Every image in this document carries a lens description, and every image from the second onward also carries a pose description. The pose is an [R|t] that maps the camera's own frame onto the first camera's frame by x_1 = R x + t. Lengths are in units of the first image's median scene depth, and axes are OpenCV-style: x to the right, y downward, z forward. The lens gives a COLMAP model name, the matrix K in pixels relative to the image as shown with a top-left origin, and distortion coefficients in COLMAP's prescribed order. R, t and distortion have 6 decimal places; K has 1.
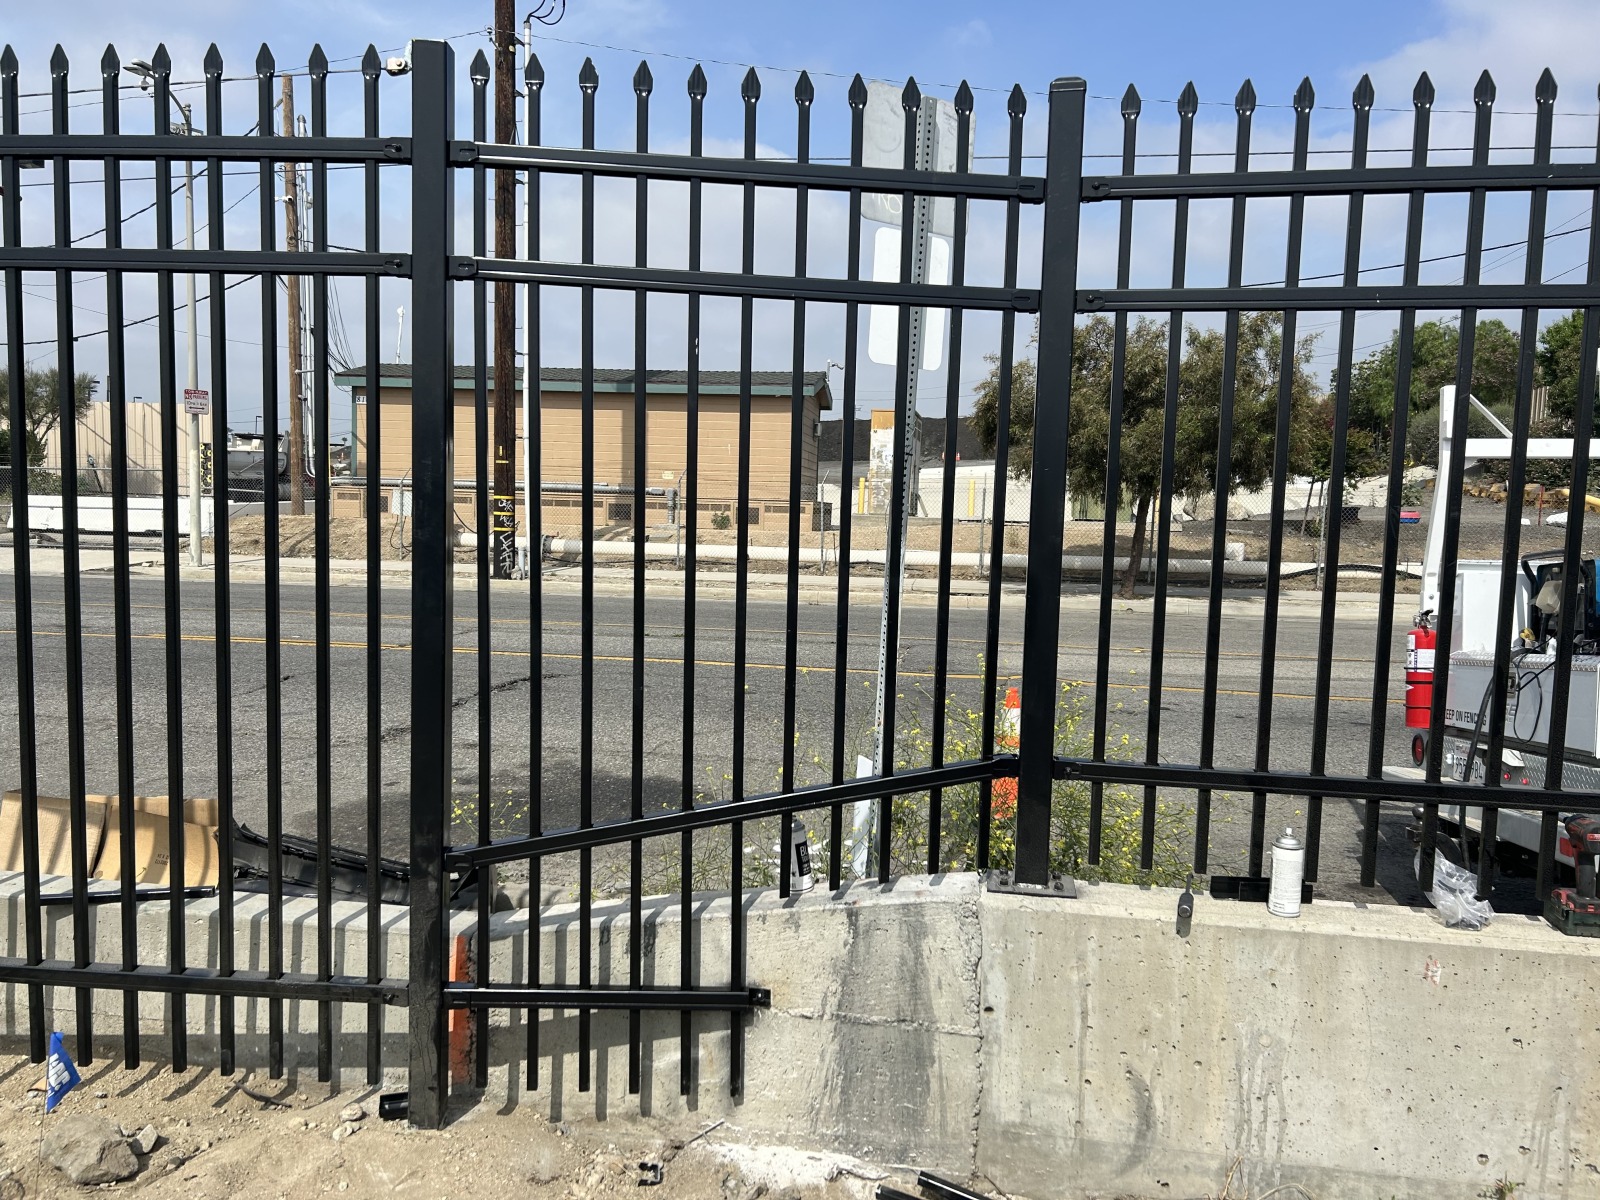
lens RADIAL K [[1209.6, 0, 800.0], [0, 1209.6, 600.0], [0, 0, 1]] dist [0.001994, -0.002169]
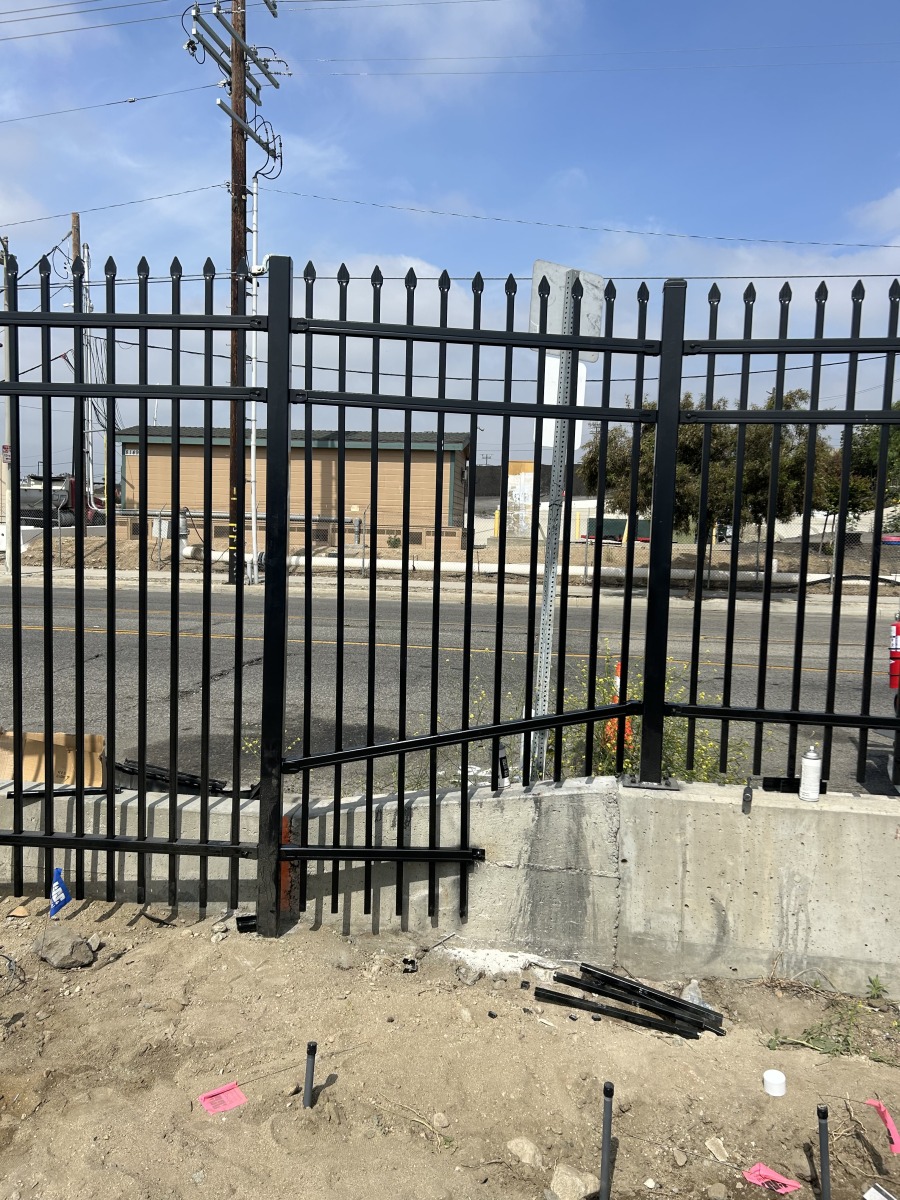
lens RADIAL K [[907.2, 0, 453.7], [0, 907.2, 592.5], [0, 0, 1]] dist [0.001994, -0.002169]
pose [[0.999948, 0.002396, 0.009959, -0.079327], [-0.002314, 0.999964, -0.008160, -0.004068], [-0.009978, 0.008137, 0.999917, -0.190154]]
